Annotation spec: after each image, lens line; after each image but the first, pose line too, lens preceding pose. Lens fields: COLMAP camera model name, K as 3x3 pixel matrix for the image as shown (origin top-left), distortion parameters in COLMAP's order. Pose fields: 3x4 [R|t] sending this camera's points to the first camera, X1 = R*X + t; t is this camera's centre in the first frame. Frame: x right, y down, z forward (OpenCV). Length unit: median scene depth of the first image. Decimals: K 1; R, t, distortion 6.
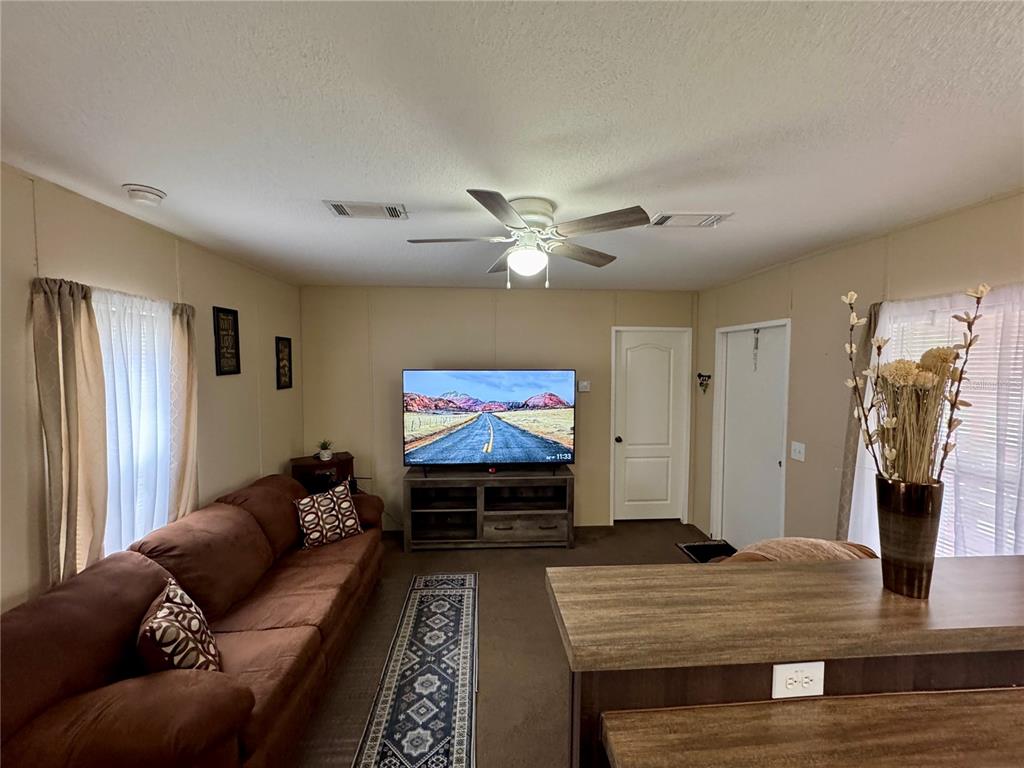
lens RADIAL K [[412.3, 0, 510.0], [0, 412.3, 382.5], [0, 0, 1]] dist [0.002016, 0.000547]
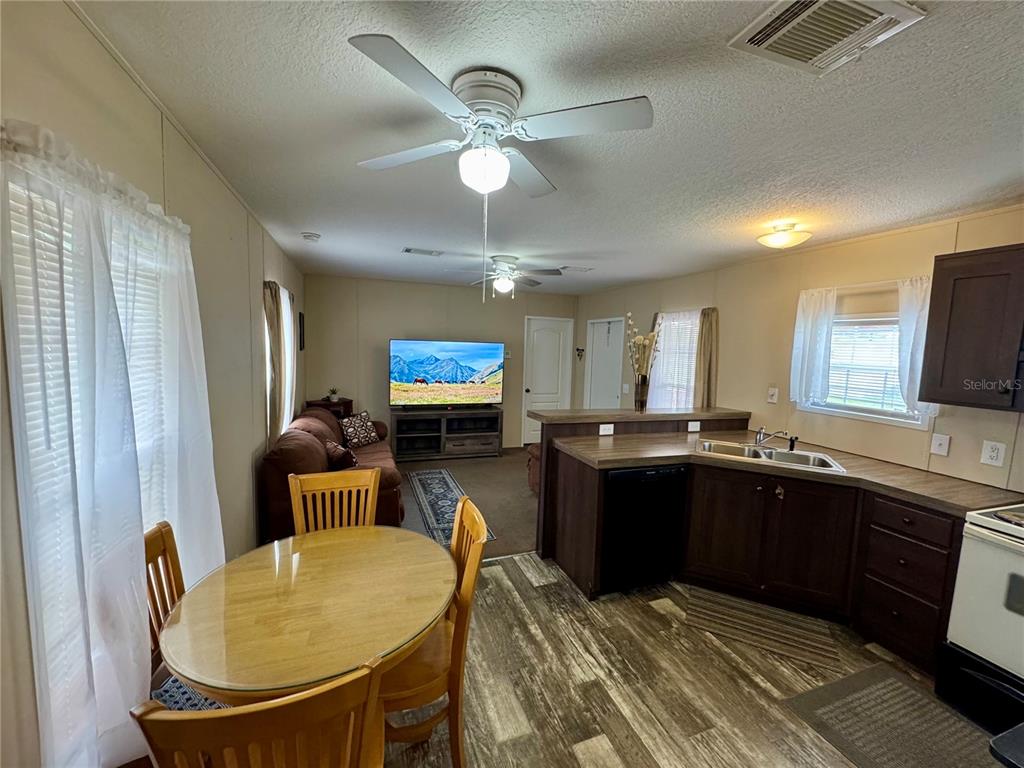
lens RADIAL K [[412.3, 0, 508.2], [0, 412.3, 384.1], [0, 0, 1]] dist [0.002016, 0.000547]
pose [[0.962605, 0.002469, 0.270899, -0.314930], [-0.015815, 0.998765, 0.047093, 0.063825], [-0.270448, -0.049616, 0.961455, -0.638690]]
